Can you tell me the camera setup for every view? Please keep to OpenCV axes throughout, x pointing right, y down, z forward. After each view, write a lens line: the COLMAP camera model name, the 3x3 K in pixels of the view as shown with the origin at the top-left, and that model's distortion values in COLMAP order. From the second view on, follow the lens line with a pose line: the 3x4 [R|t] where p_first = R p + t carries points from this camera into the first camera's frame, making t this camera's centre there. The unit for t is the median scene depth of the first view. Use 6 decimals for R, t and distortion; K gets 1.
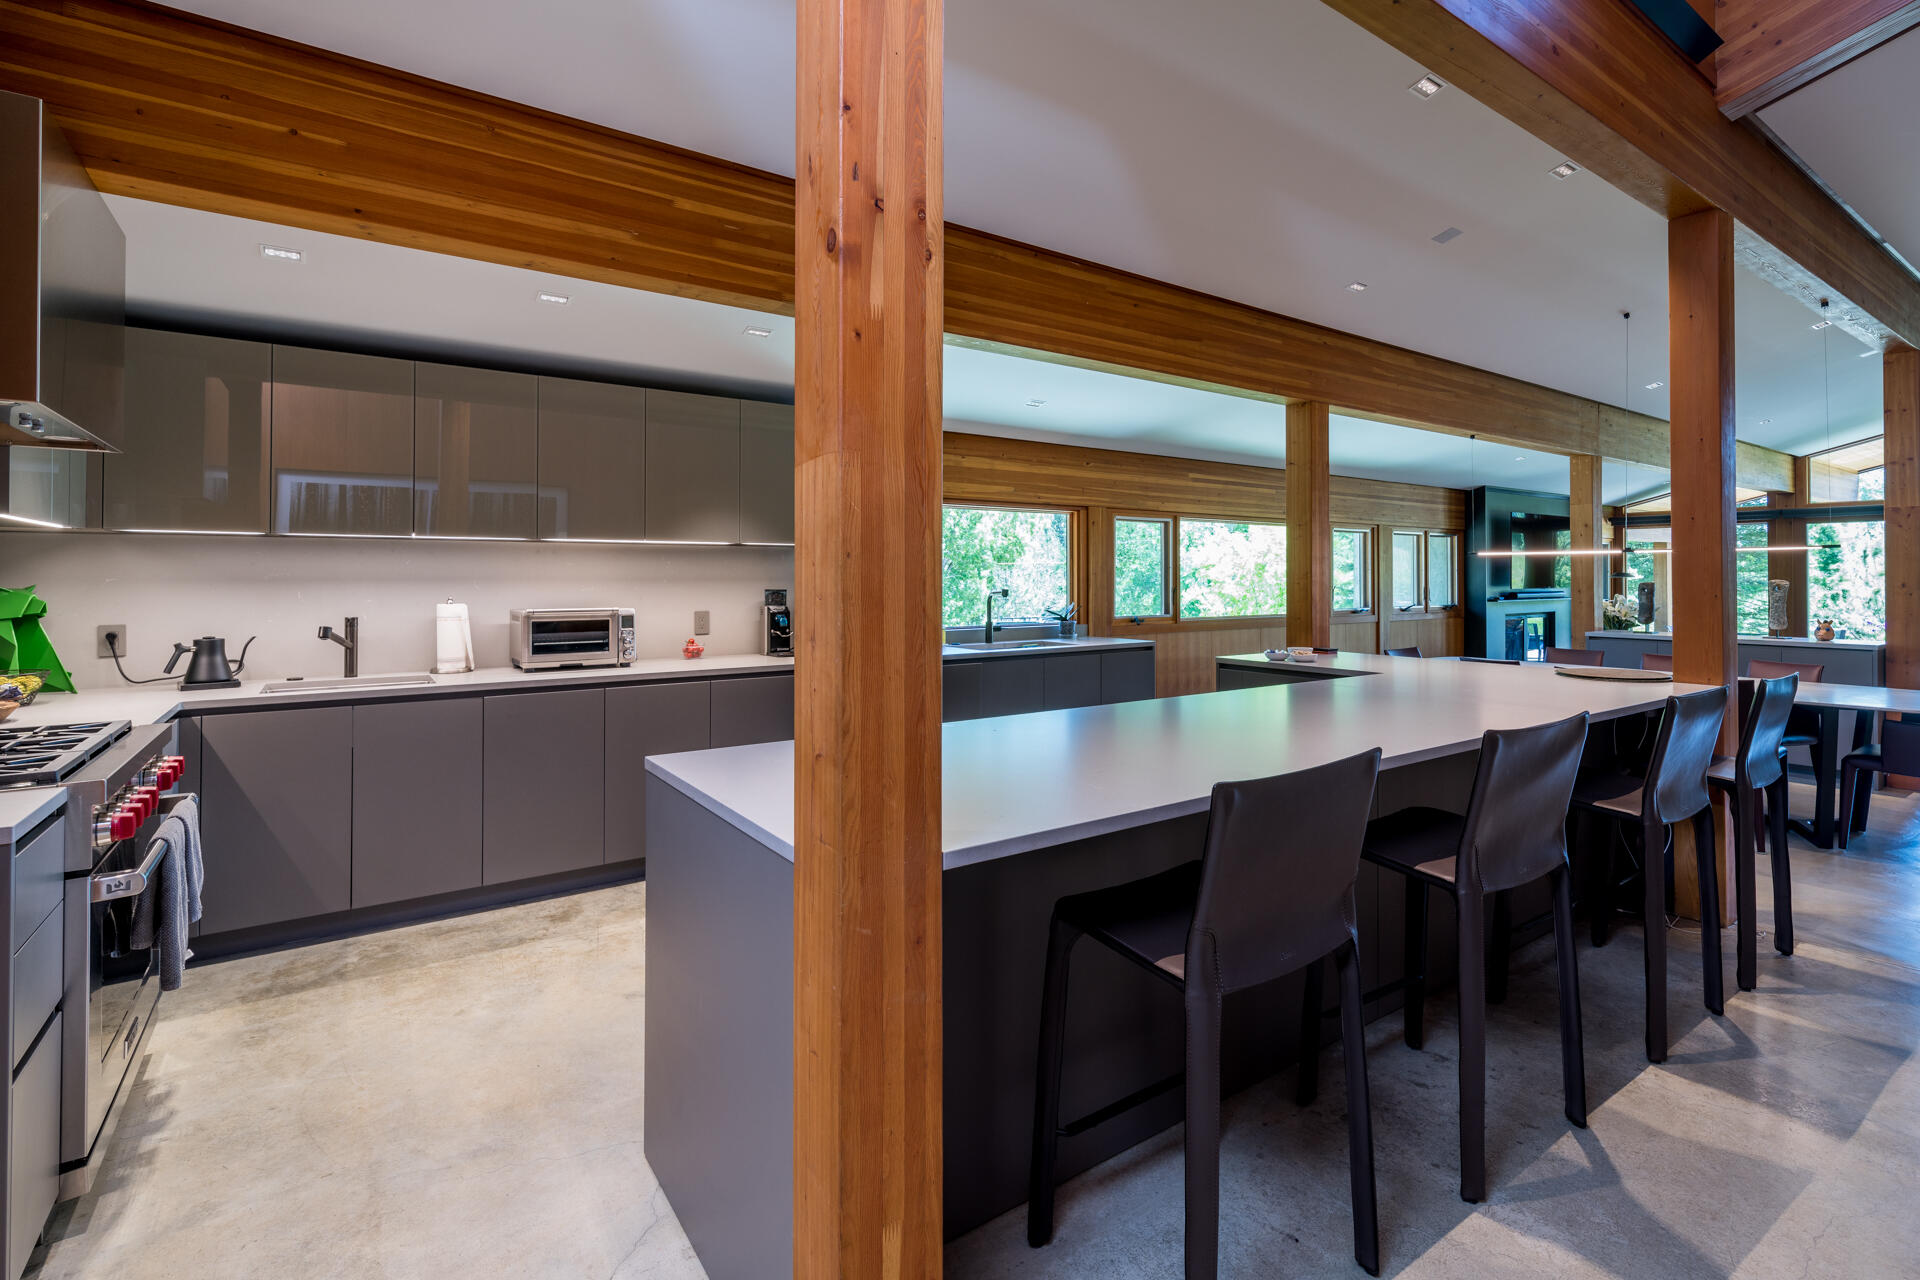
lens RADIAL K [[888.4, 0, 1012.7], [0, 888.4, 572.8], [0, 0, 1]] dist [-0.004113, -0.000417]
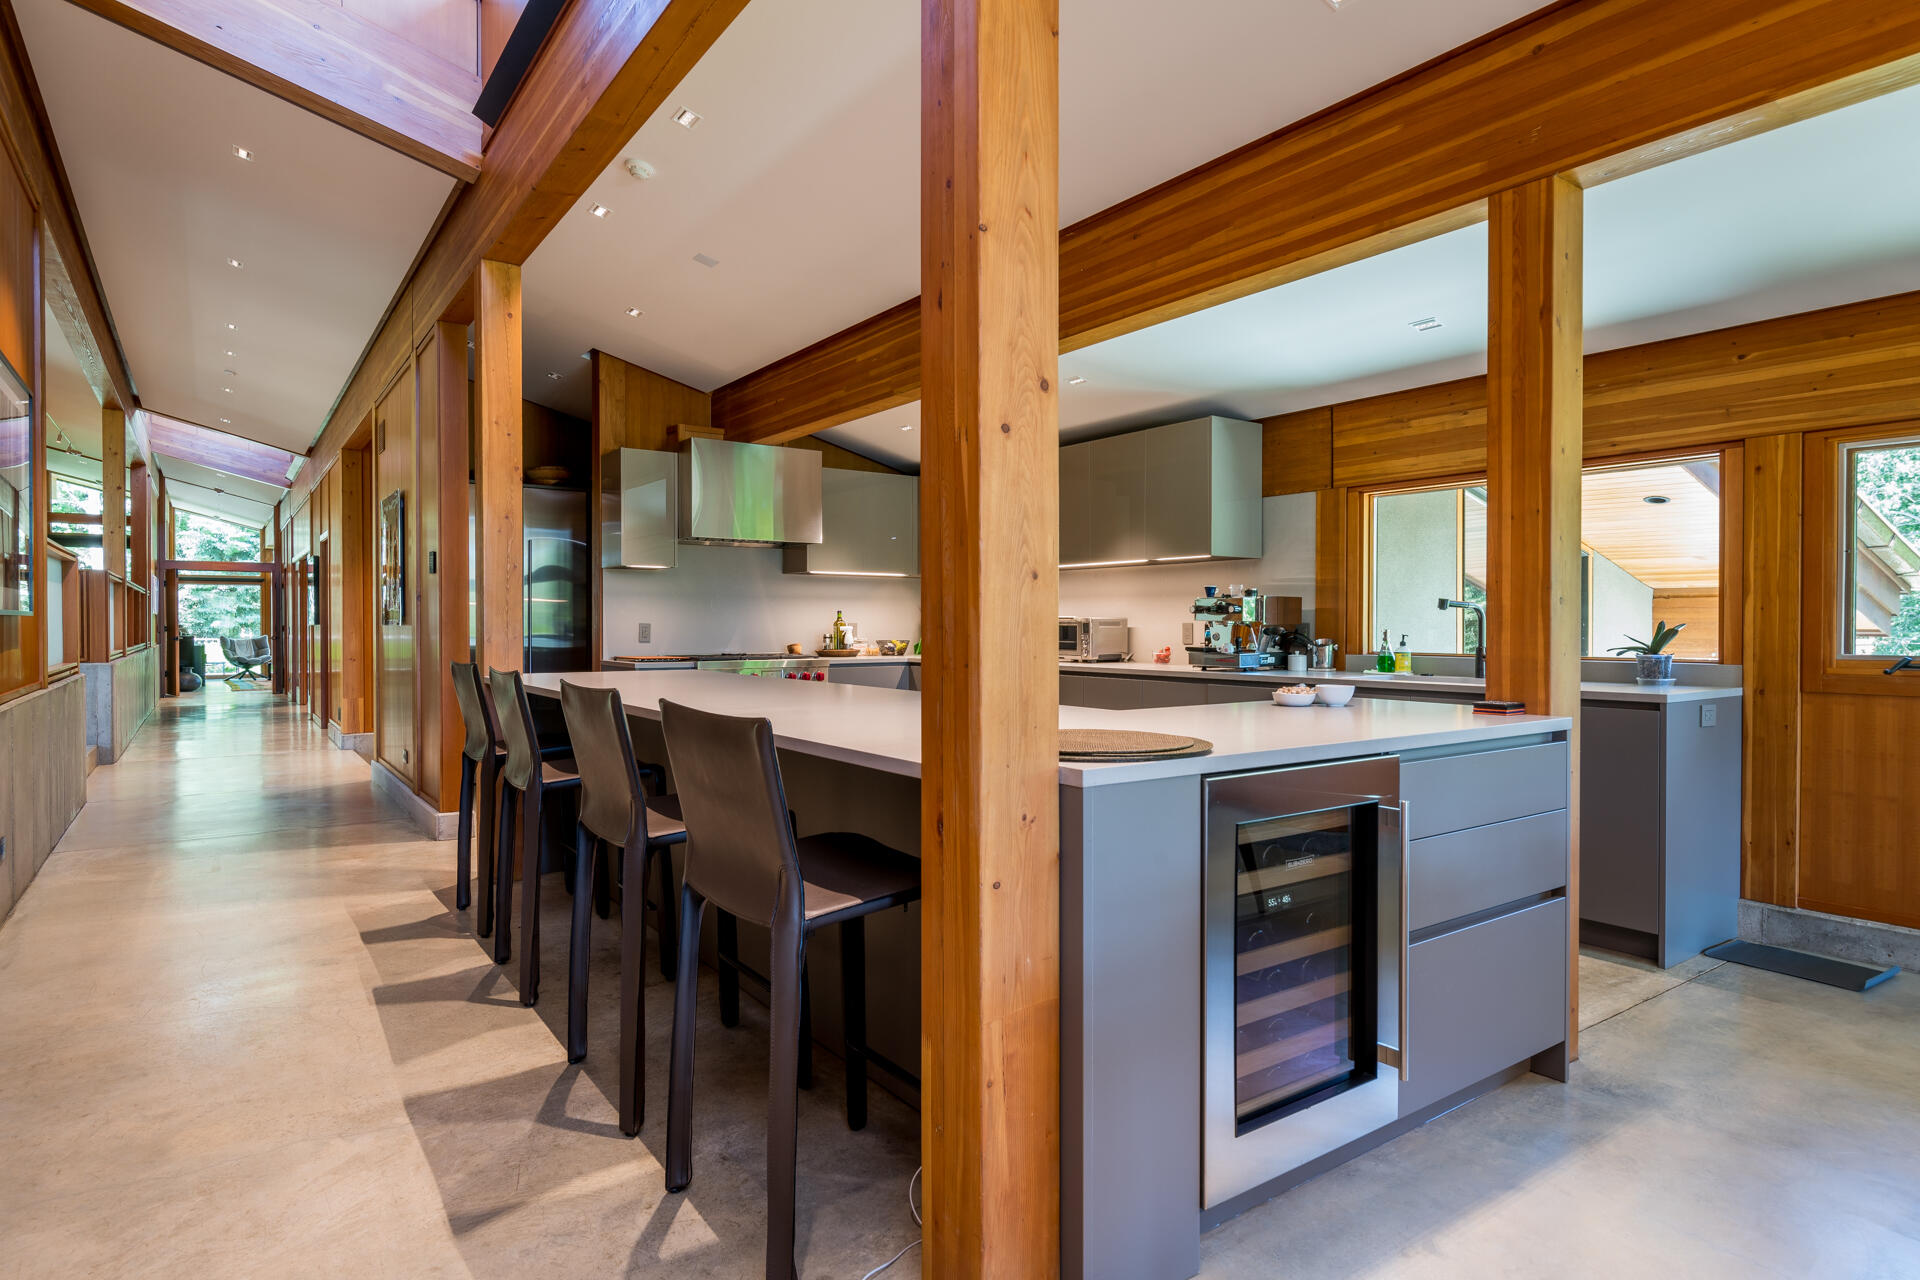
lens RADIAL K [[1041.8, 0, 959.5], [0, 1041.8, 634.0], [0, 0, 1]] dist [-0.018623, -0.001043]
pose [[-0.000841, 0.008228, -0.999966, 1.410230], [0.006260, 0.999947, 0.008223, 0.066729], [0.999980, -0.006253, -0.000892, 1.089748]]
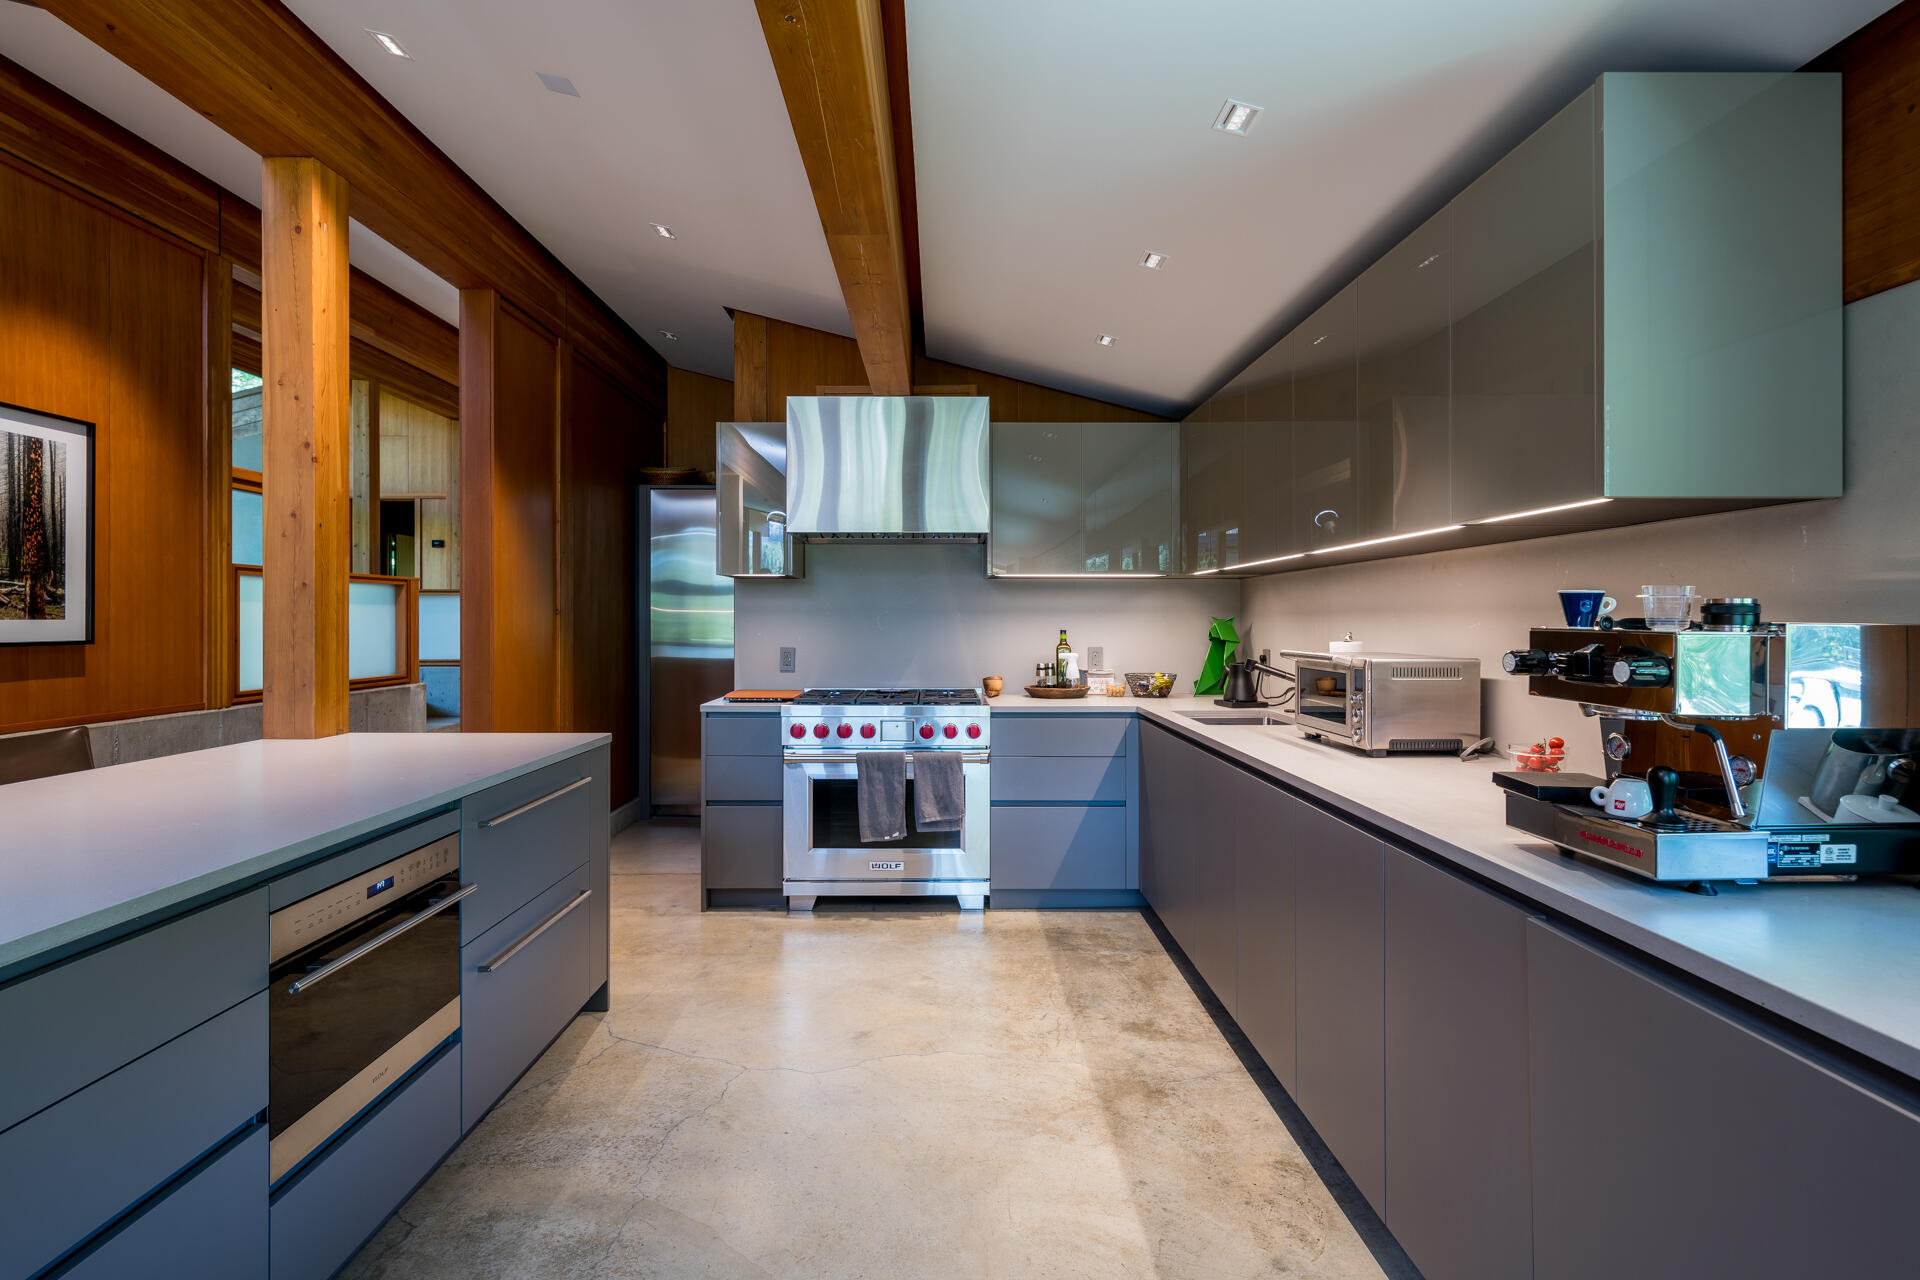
lens RADIAL K [[894.6, 0, 945.4], [0, 894.6, 621.0], [0, 0, 1]] dist [-0.018871, -0.000377]
pose [[-0.585975, -0.002165, -0.810326, 0.283479], [0.002502, 0.999987, -0.004481, 0.023027], [0.810325, -0.004653, -0.585962, 1.495579]]
